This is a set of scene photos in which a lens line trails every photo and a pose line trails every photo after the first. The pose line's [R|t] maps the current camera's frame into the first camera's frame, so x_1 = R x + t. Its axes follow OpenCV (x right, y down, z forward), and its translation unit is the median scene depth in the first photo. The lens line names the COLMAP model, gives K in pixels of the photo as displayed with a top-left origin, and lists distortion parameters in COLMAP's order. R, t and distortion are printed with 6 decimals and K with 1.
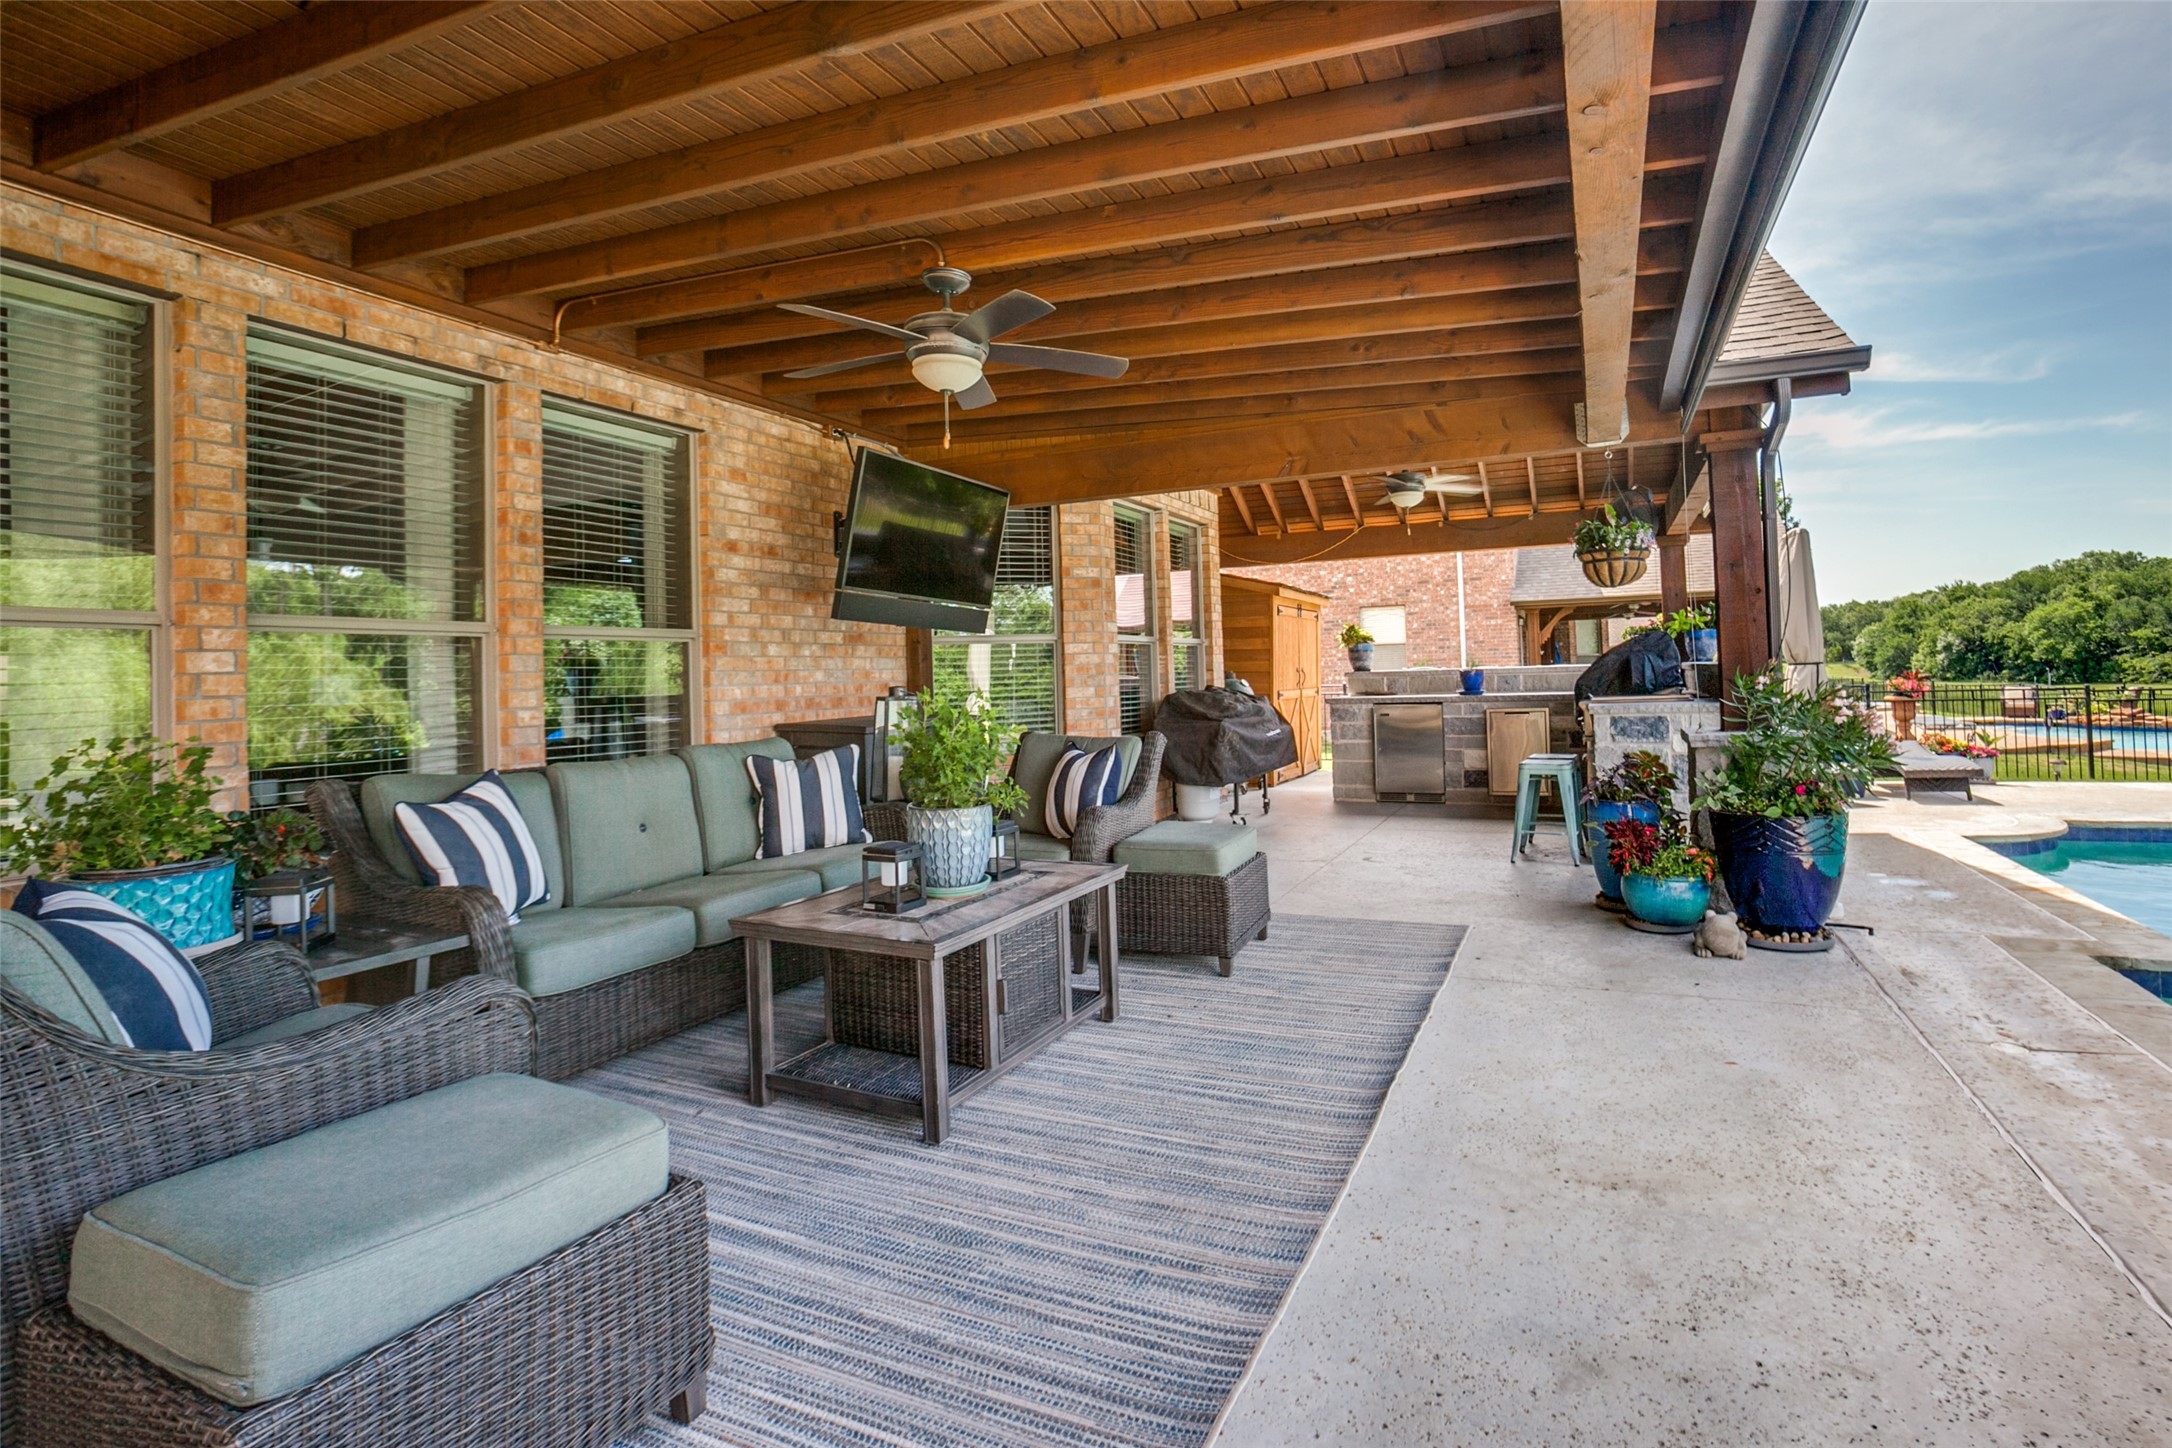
lens RADIAL K [[986.4, 0, 1126.2], [0, 986.4, 702.3], [0, 0, 1]] dist [-0.068469, 0.034291]
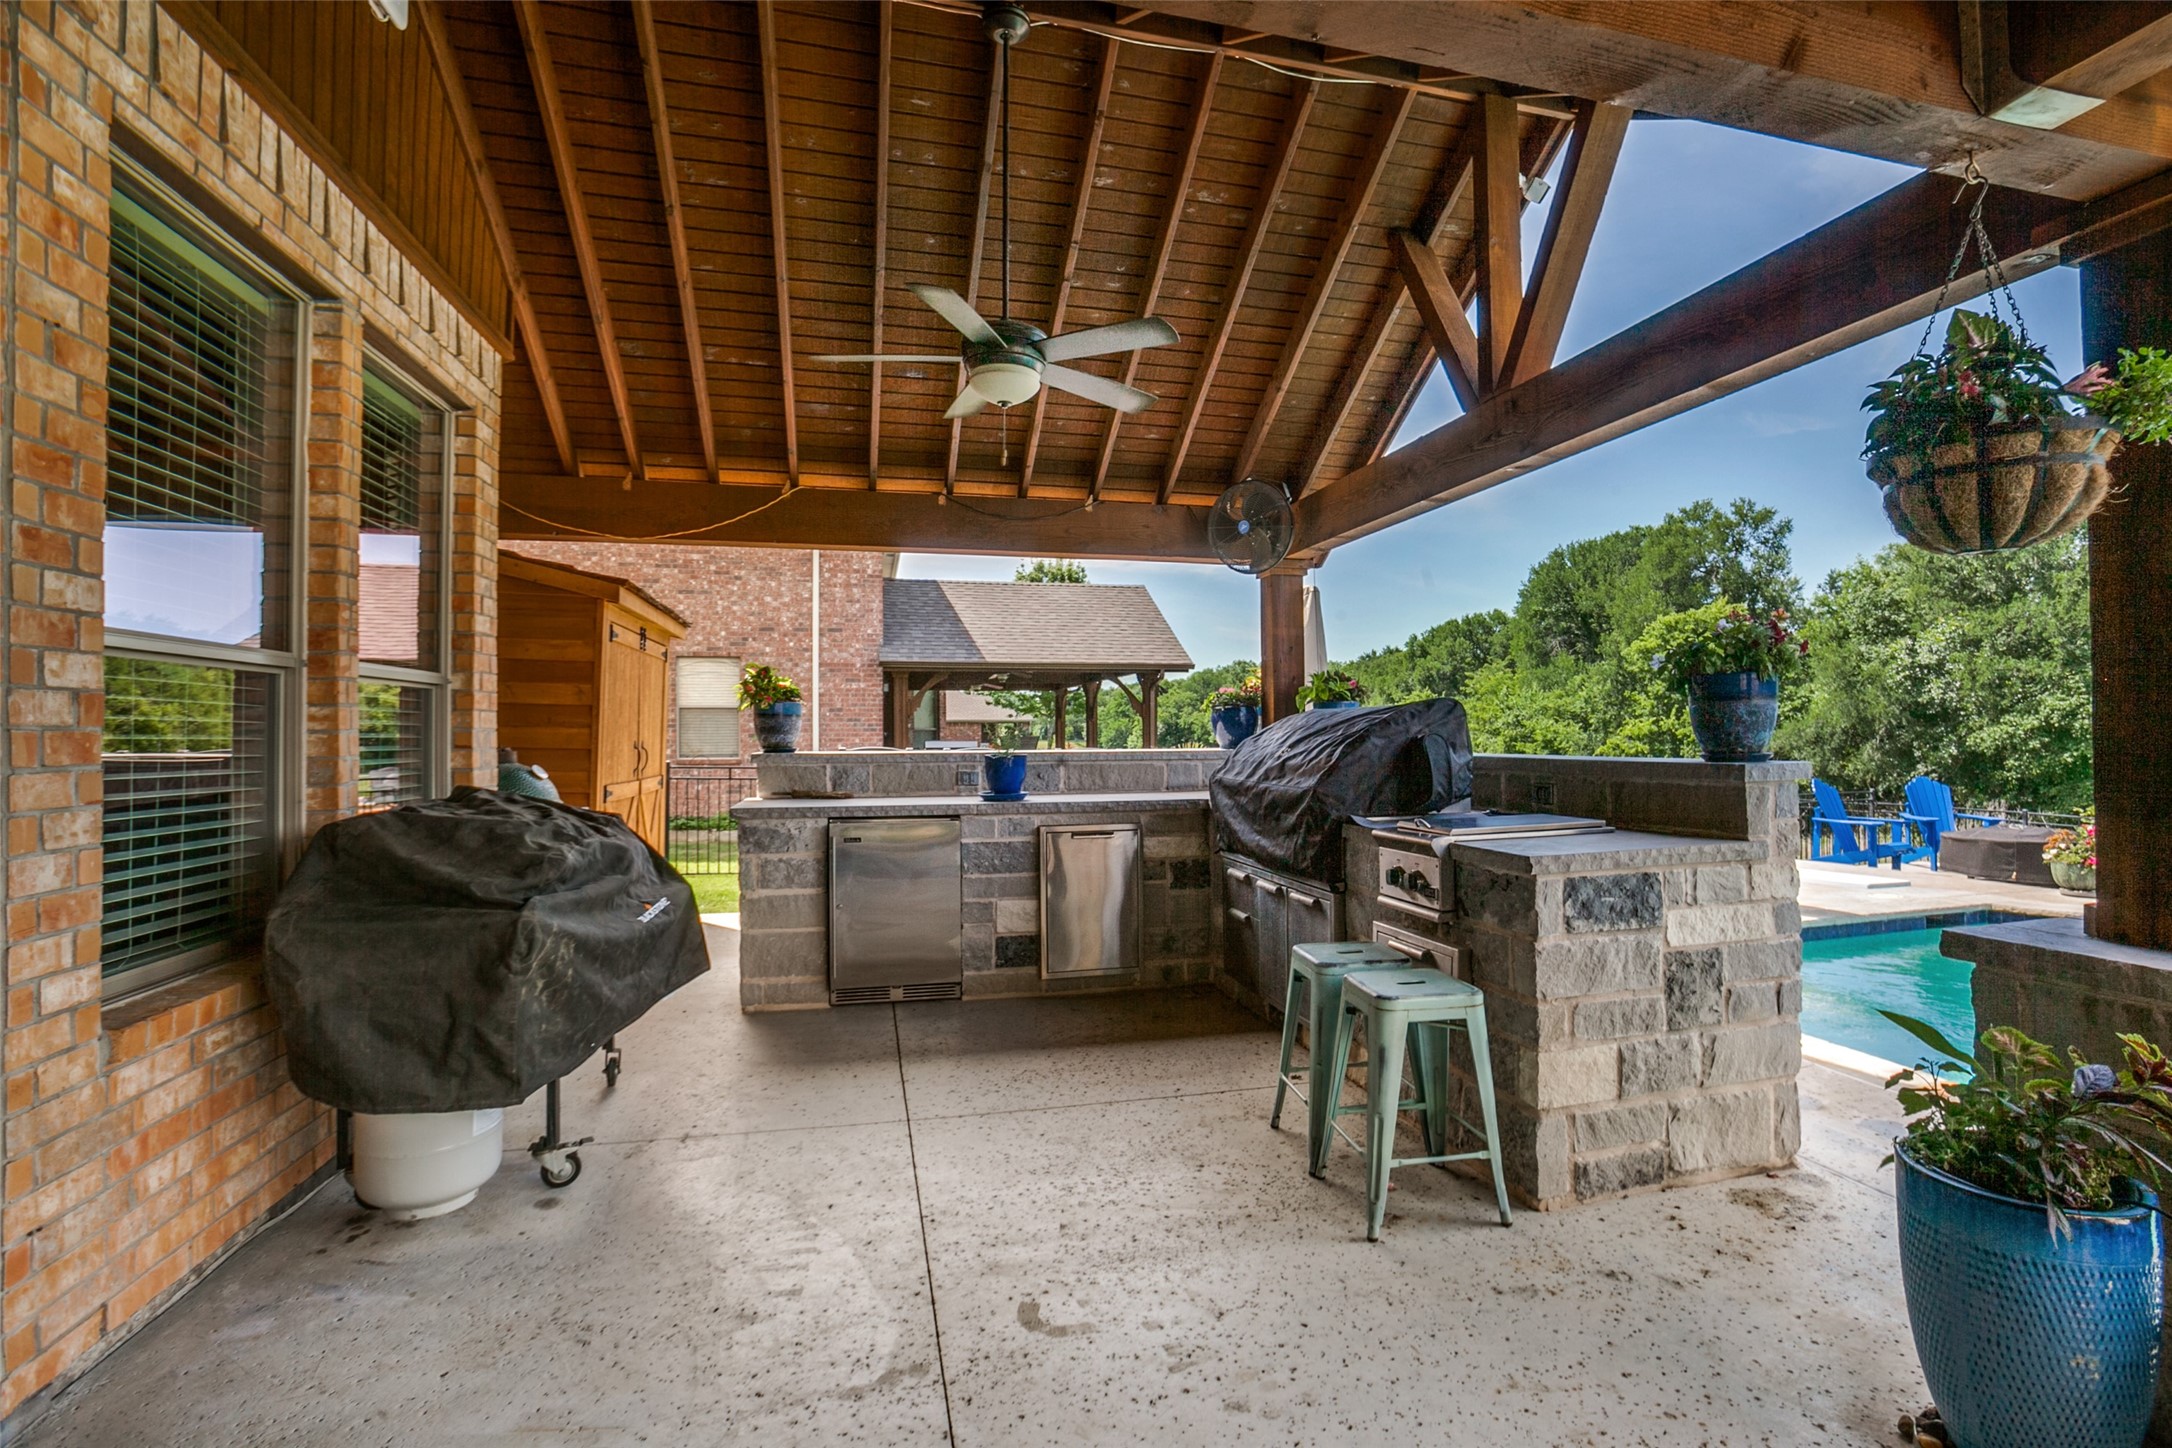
lens RADIAL K [[986.4, 0, 1126.2], [0, 986.4, 702.3], [0, 0, 1]] dist [-0.068469, 0.034291]
pose [[0.750555, 0.046390, 0.659178, 0.025697], [0.000869, 0.997463, -0.071186, -0.022368], [-0.660807, 0.054002, 0.748610, 0.500900]]
